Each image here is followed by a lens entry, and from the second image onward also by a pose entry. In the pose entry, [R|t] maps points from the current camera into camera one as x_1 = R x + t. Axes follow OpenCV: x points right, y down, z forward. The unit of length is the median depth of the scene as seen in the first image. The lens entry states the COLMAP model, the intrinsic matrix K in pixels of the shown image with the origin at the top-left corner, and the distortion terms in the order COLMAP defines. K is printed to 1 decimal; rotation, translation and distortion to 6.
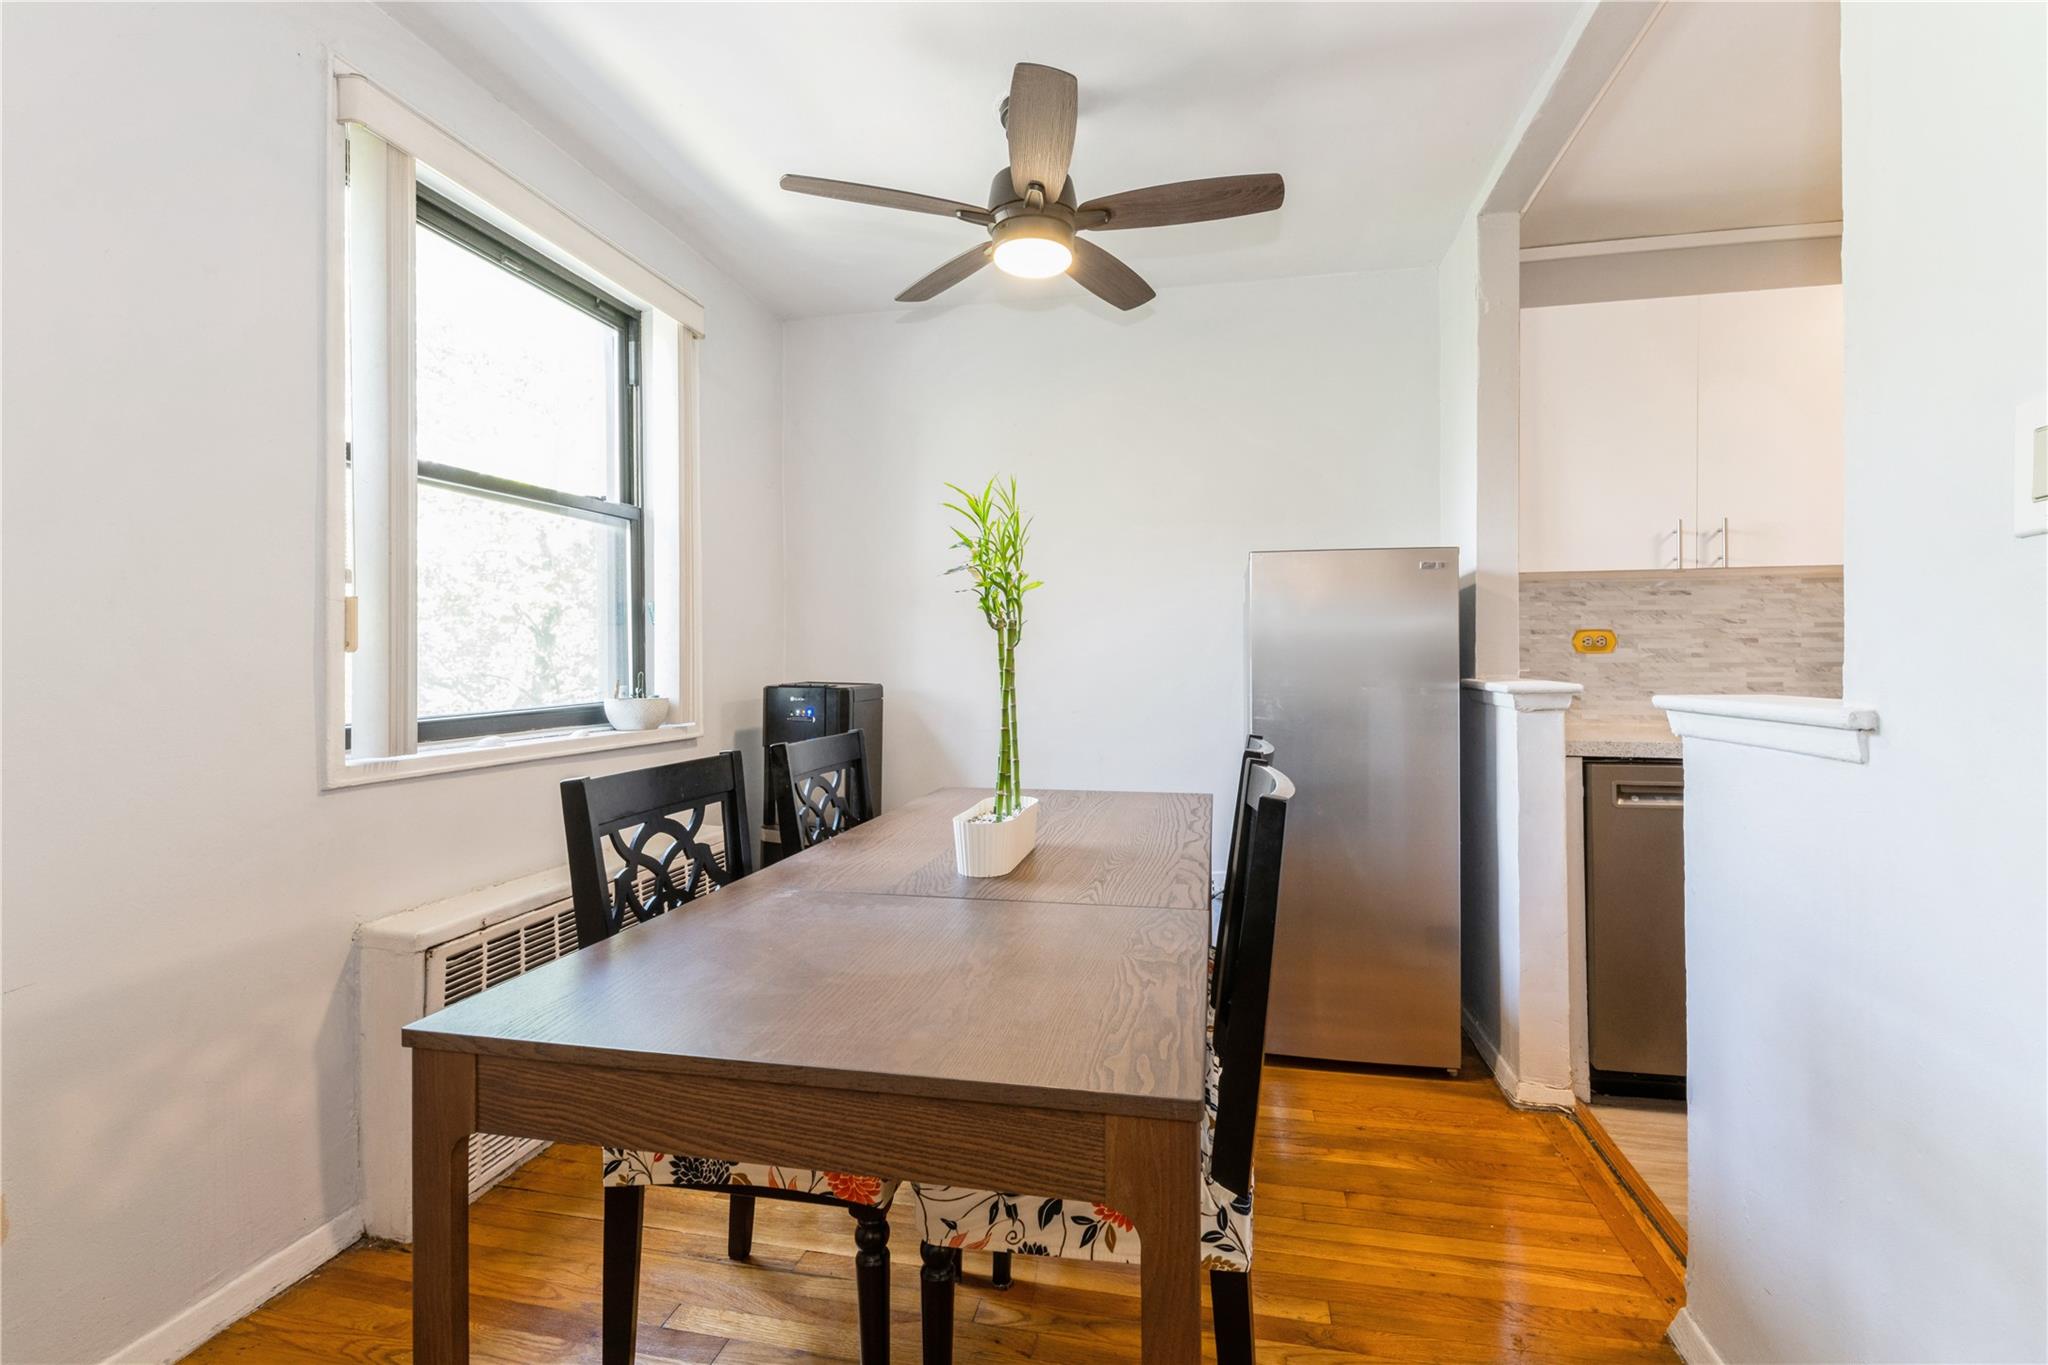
lens RADIAL K [[900.9, 0, 1037.5], [0, 900.9, 683.7], [0, 0, 1]] dist [0.005293, -0.001630]
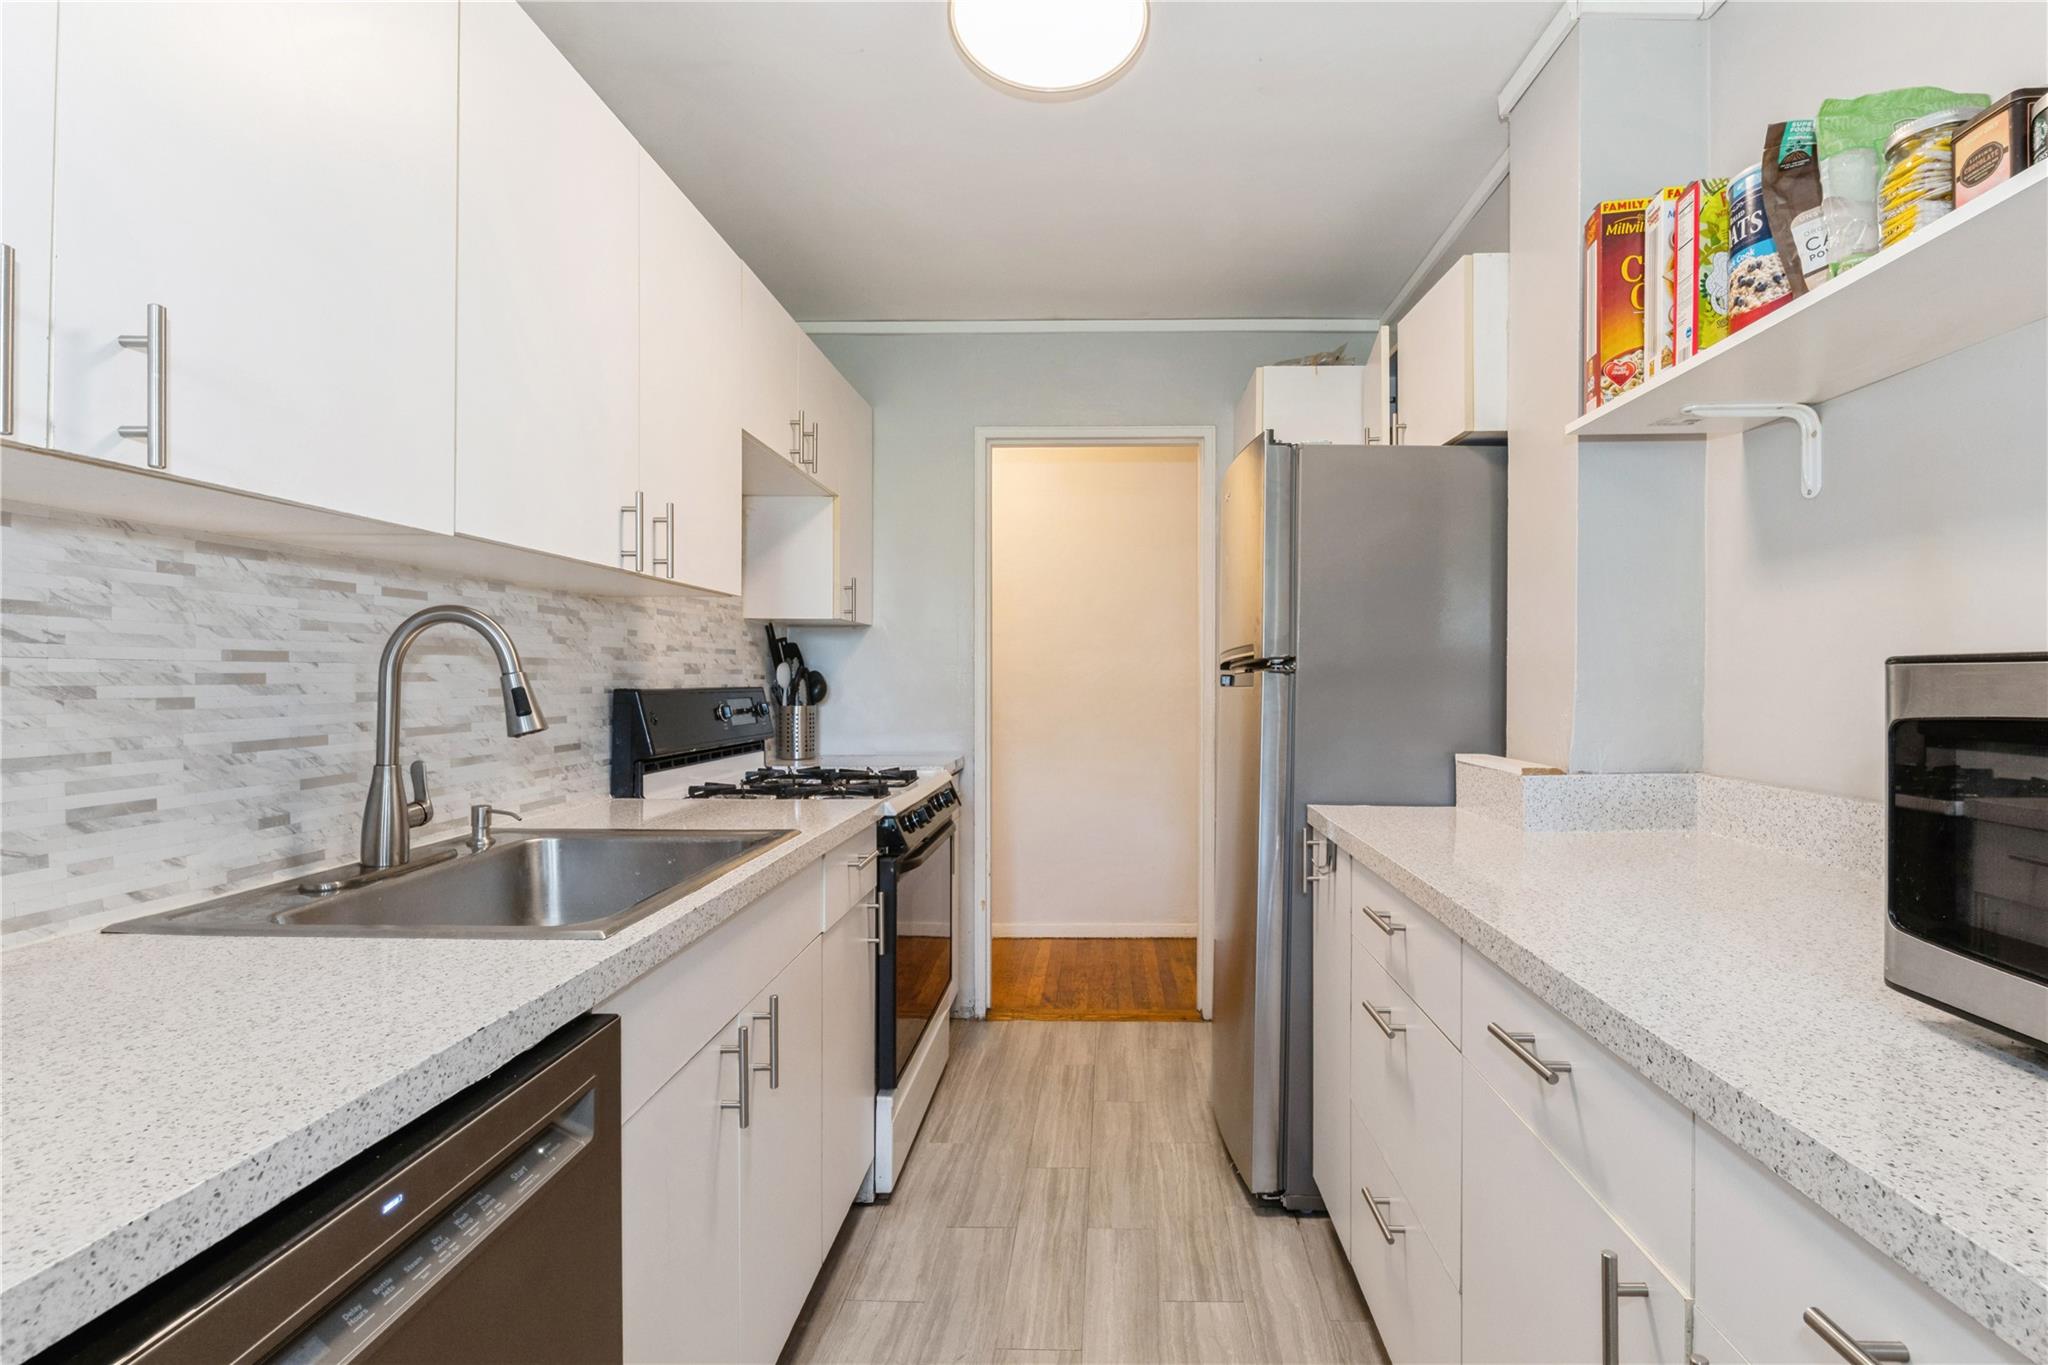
lens RADIAL K [[900.9, 0, 1029.3], [0, 900.9, 676.3], [0, 0, 1]] dist [0.005293, -0.001630]
pose [[-0.161013, 0.000850, 0.986952, 0.379545], [0.009215, 0.999957, 0.000642, -0.051642], [-0.986909, 0.009198, -0.161014, 0.691988]]
